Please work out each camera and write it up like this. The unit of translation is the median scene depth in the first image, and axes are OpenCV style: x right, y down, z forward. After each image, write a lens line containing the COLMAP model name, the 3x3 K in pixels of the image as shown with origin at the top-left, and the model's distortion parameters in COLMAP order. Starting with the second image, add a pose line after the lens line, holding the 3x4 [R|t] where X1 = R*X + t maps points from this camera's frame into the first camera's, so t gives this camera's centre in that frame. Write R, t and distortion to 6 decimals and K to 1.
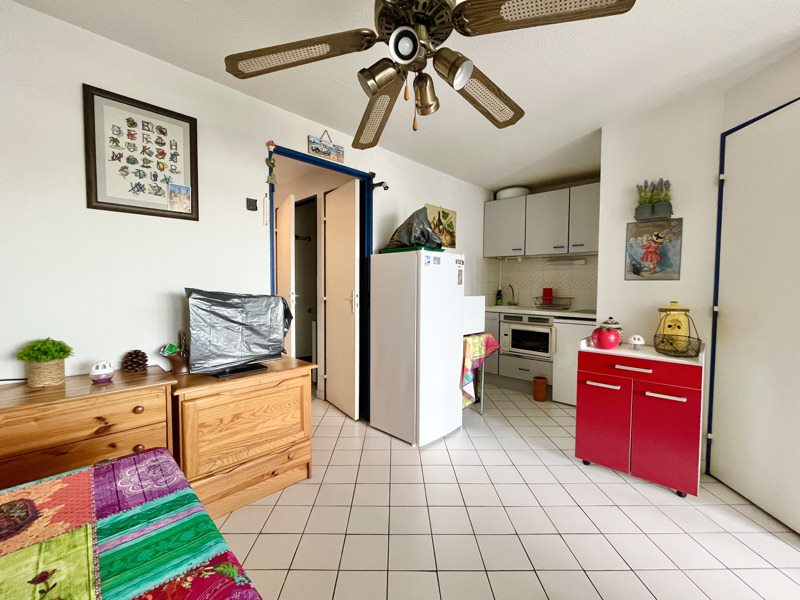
lens RADIAL K [[324.7, 0, 400.0], [0, 324.7, 300.0], [0, 0, 1]] dist [0.001517, 0.000080]
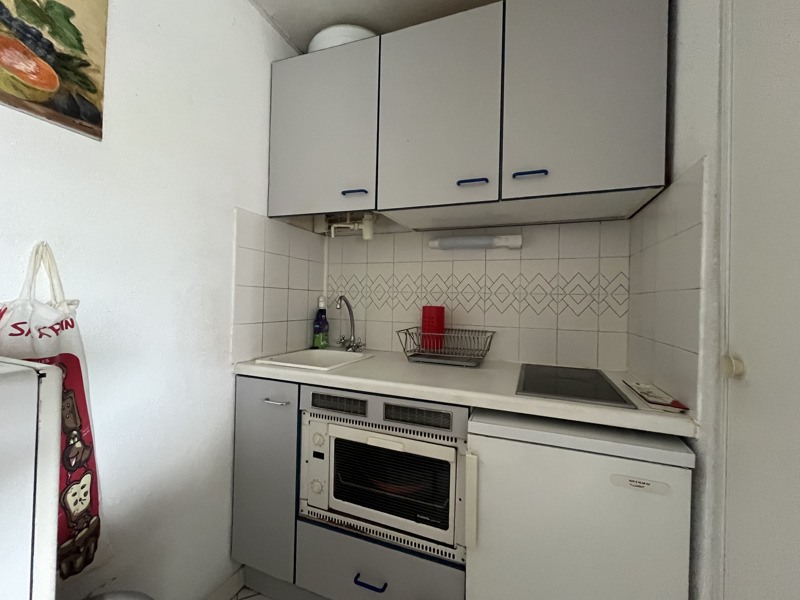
lens RADIAL K [[324.7, 0, 400.0], [0, 324.7, 300.0], [0, 0, 1]] dist [0.001517, 0.000080]
pose [[0.917376, 0.019340, 0.397553, 0.274376], [-0.000716, 0.998897, -0.046942, -0.027250], [-0.398022, 0.042779, 0.916378, 0.684600]]
